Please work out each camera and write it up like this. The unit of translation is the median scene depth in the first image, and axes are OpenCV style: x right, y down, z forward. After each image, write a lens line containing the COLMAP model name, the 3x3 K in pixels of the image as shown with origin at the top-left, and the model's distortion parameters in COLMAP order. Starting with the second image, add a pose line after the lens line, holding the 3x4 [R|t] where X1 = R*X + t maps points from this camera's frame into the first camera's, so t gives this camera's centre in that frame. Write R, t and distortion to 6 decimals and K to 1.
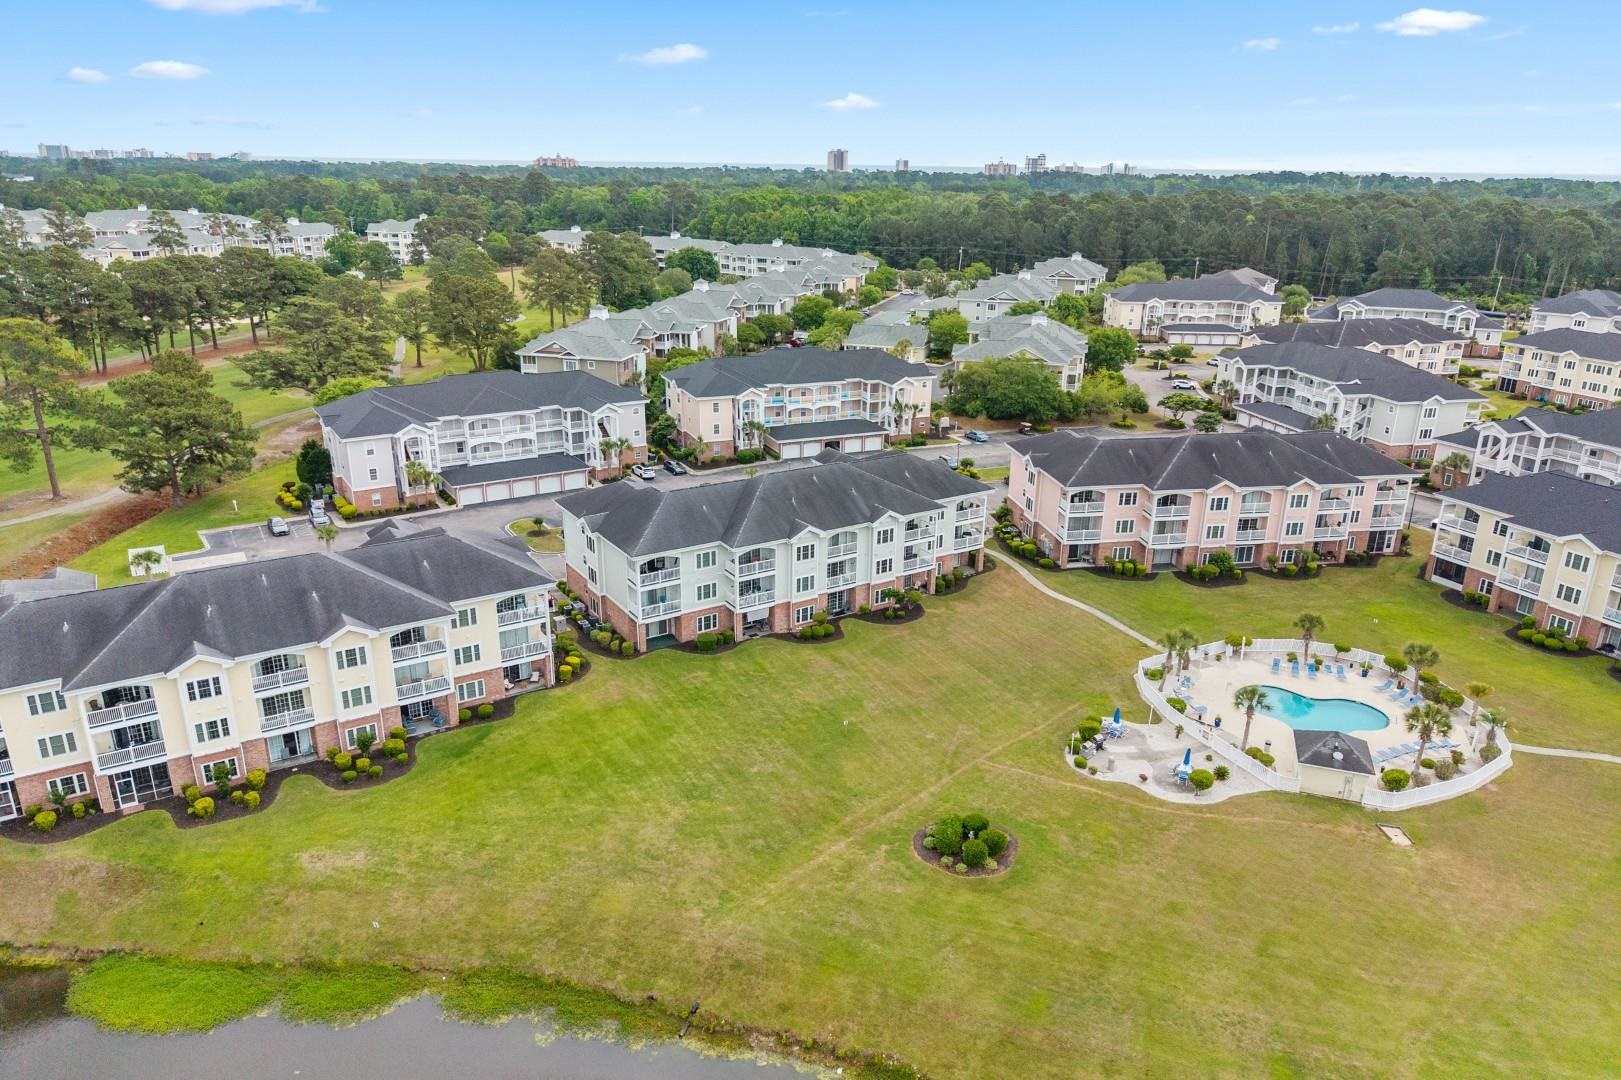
lens RADIAL K [[1080.5, 0, 820.4], [0, 1080.5, 548.0], [0, 0, 1]] dist [0.008842, -0.024005]
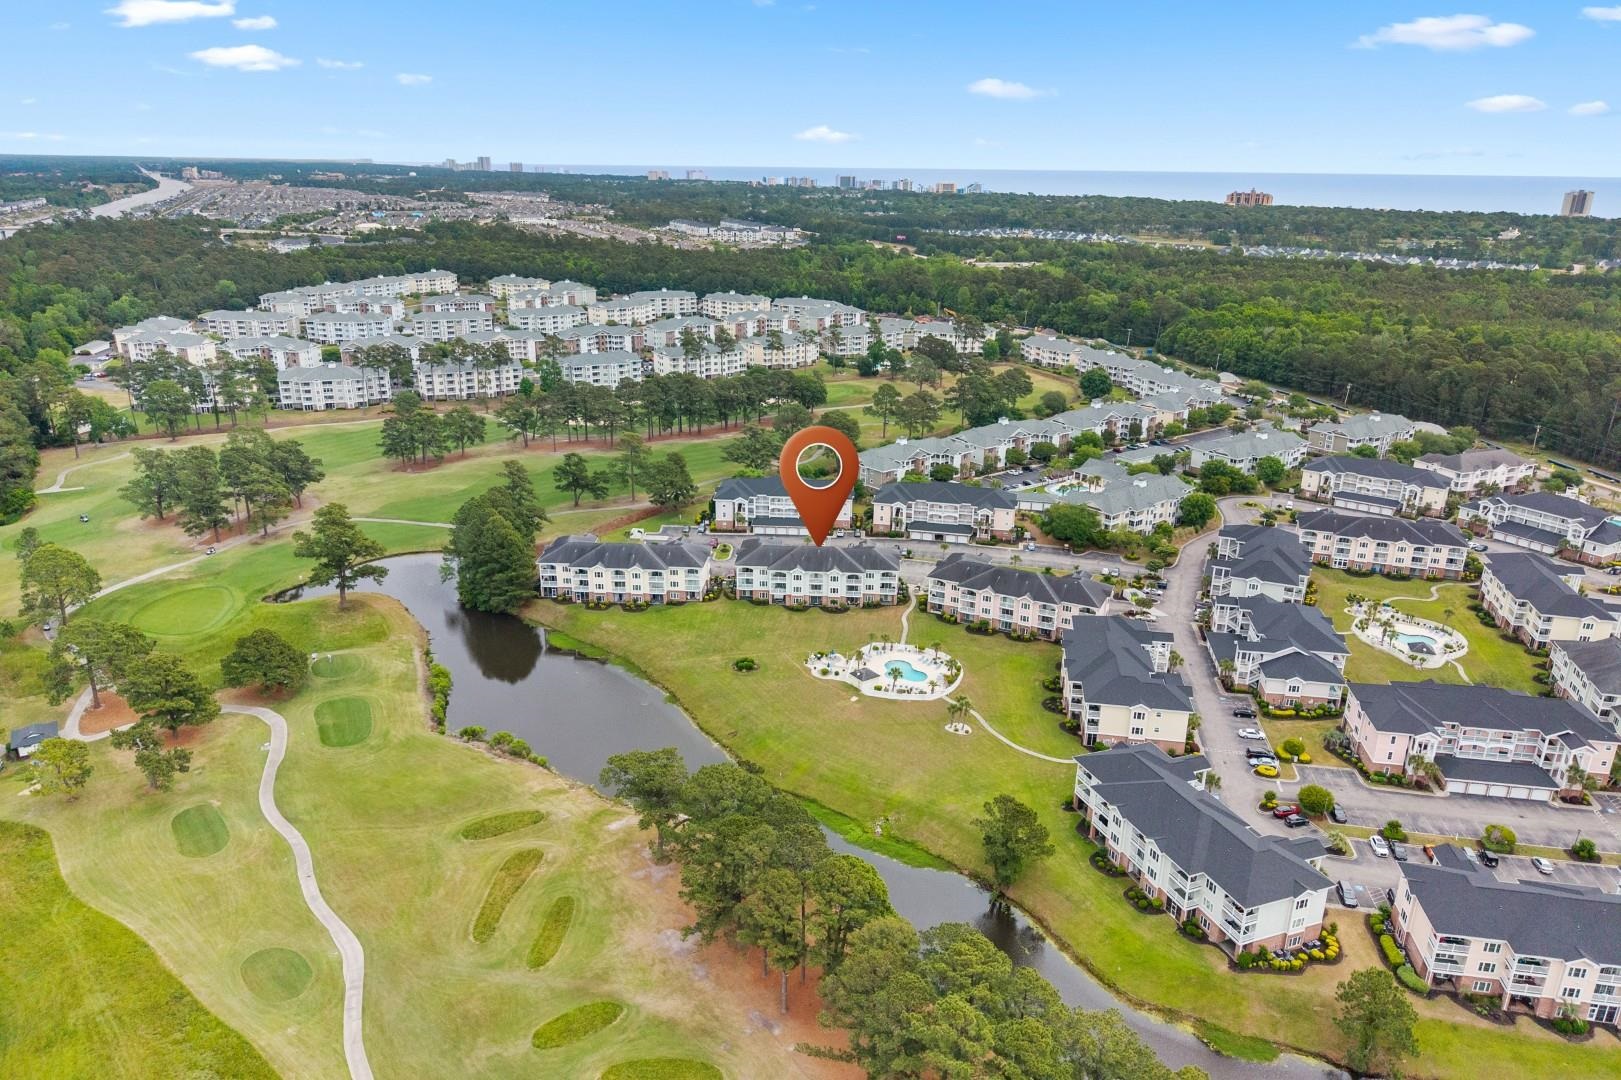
lens RADIAL K [[1080.5, 0, 801.2], [0, 1080.5, 542.0], [0, 0, 1]] dist [0.008842, -0.024005]
pose [[0.803311, 0.188411, -0.564972, 1.314042], [-0.197697, 0.979209, 0.045456, -0.181150], [0.561790, 0.075178, 0.823857, -1.062744]]
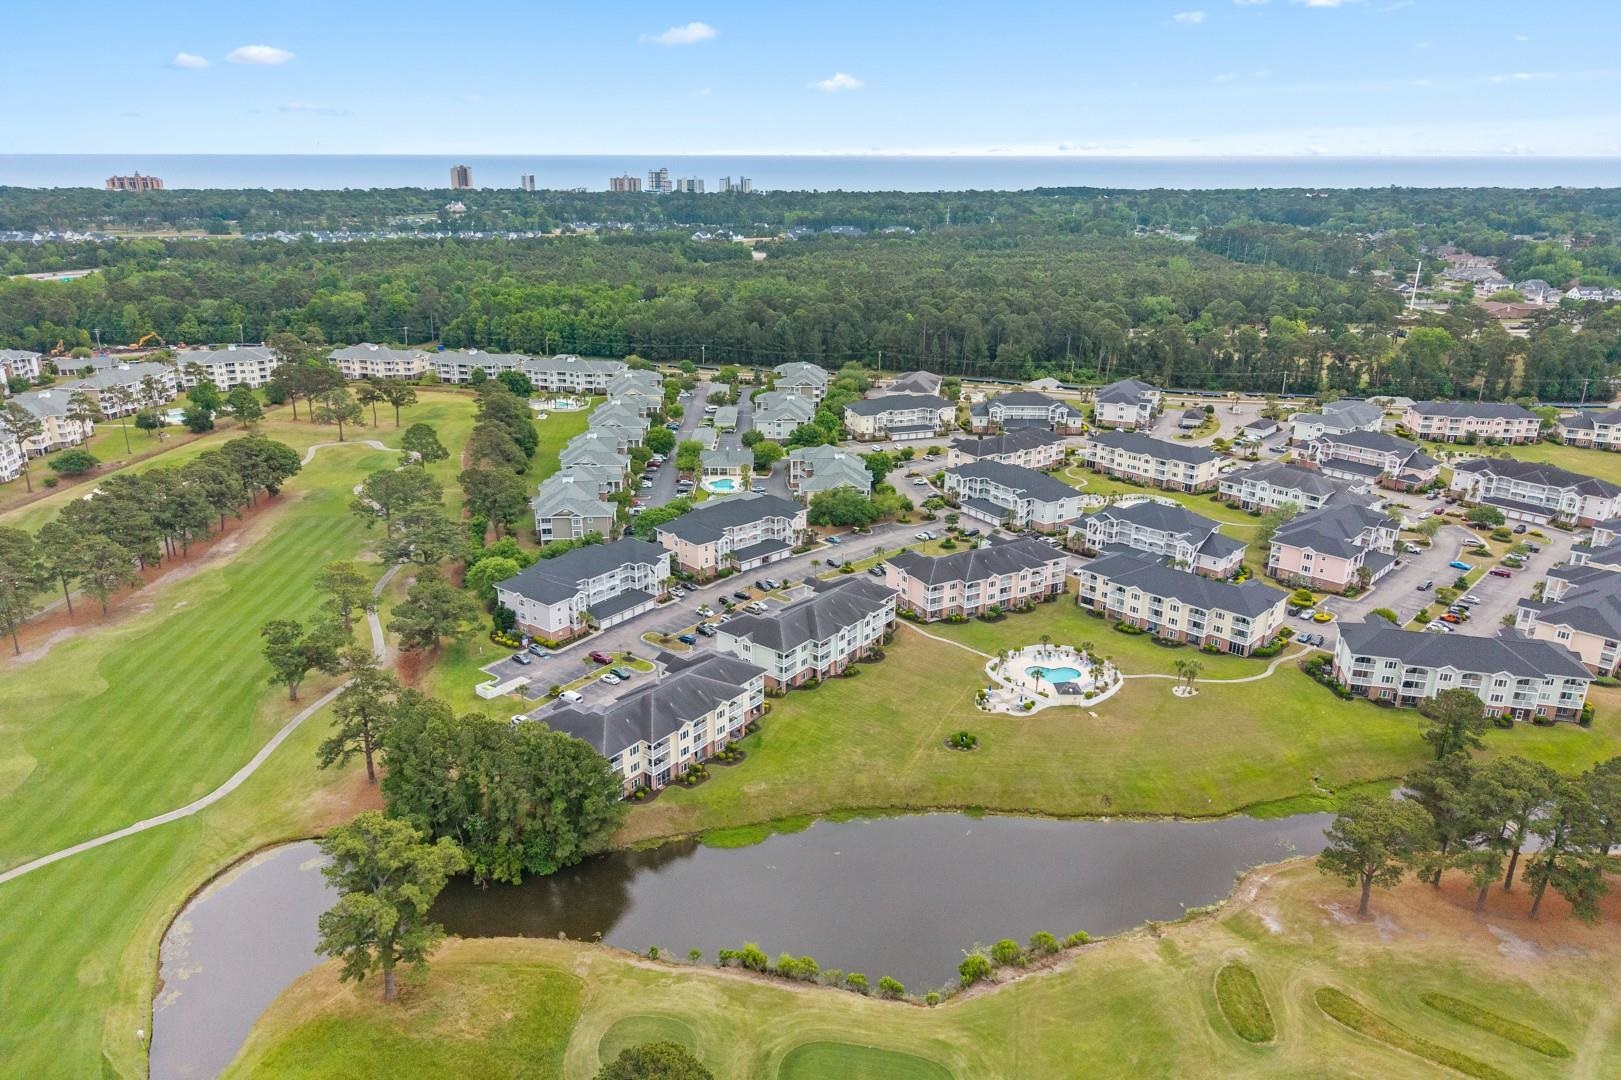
lens RADIAL K [[1080.5, 0, 801.9], [0, 1080.5, 534.7], [0, 0, 1]] dist [0.008842, -0.024005]
pose [[0.945699, -0.117250, 0.303159, -0.672235], [0.117925, 0.992891, 0.016144, -0.229383], [-0.302896, 0.020483, 0.952803, -1.007045]]
